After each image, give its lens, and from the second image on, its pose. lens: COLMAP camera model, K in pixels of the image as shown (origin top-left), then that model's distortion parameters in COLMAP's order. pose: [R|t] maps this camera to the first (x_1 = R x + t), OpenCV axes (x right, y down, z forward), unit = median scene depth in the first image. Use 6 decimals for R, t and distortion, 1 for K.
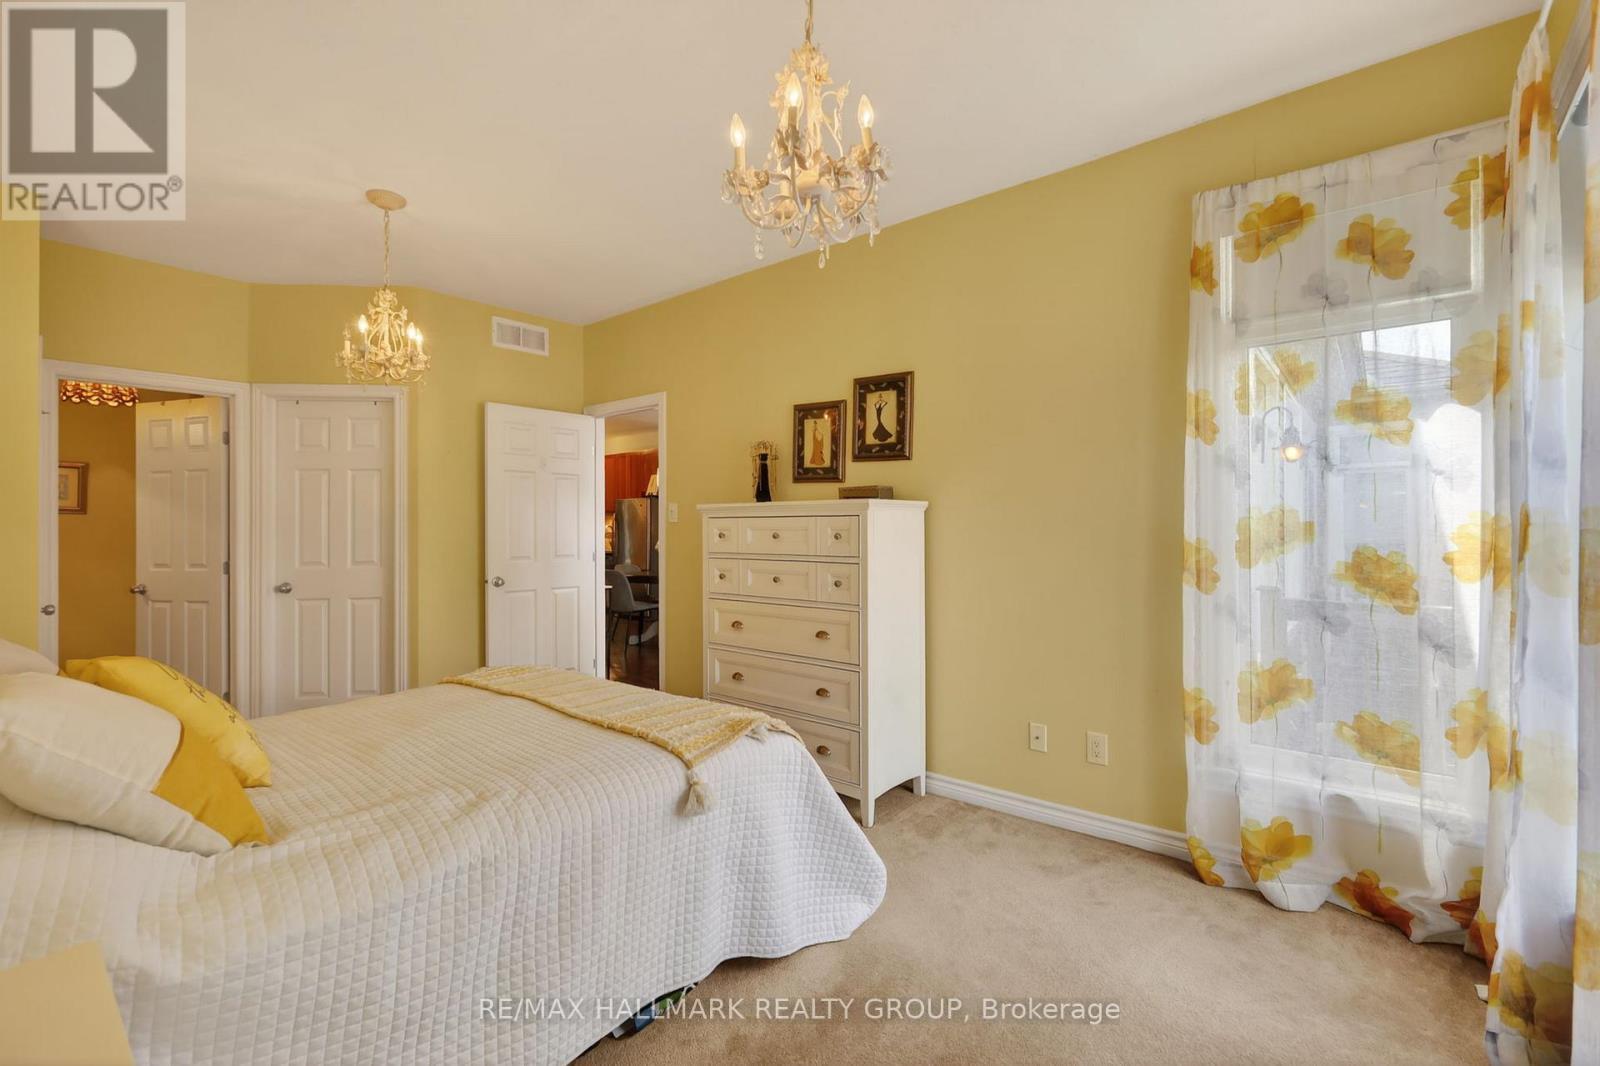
lens RADIAL K [[694.7, 0, 802.5], [0, 694.7, 527.1], [0, 0, 1]] dist [0.004301, 0.000226]
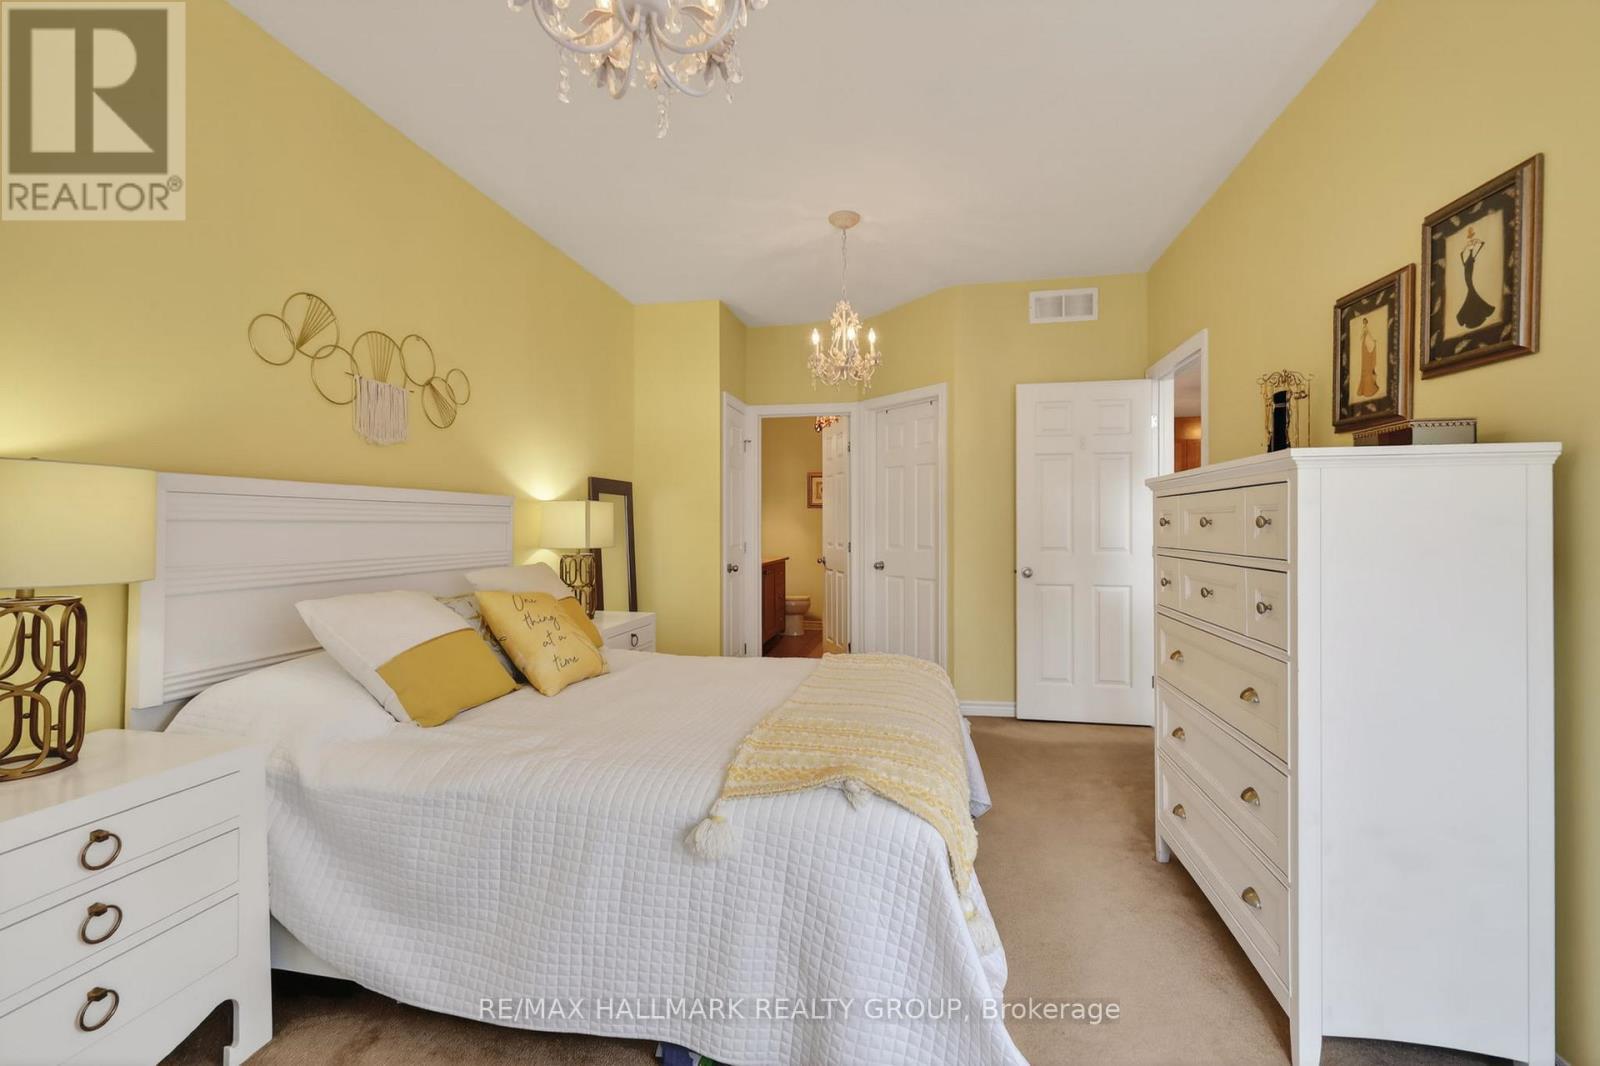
lens RADIAL K [[694.7, 0, 802.3], [0, 694.7, 524.6], [0, 0, 1]] dist [0.004301, 0.000226]
pose [[0.487462, 0.004852, -0.873131, 0.303262], [-0.001721, 0.999988, 0.004596, 0.011921], [0.873142, -0.000738, 0.487465, 0.349321]]
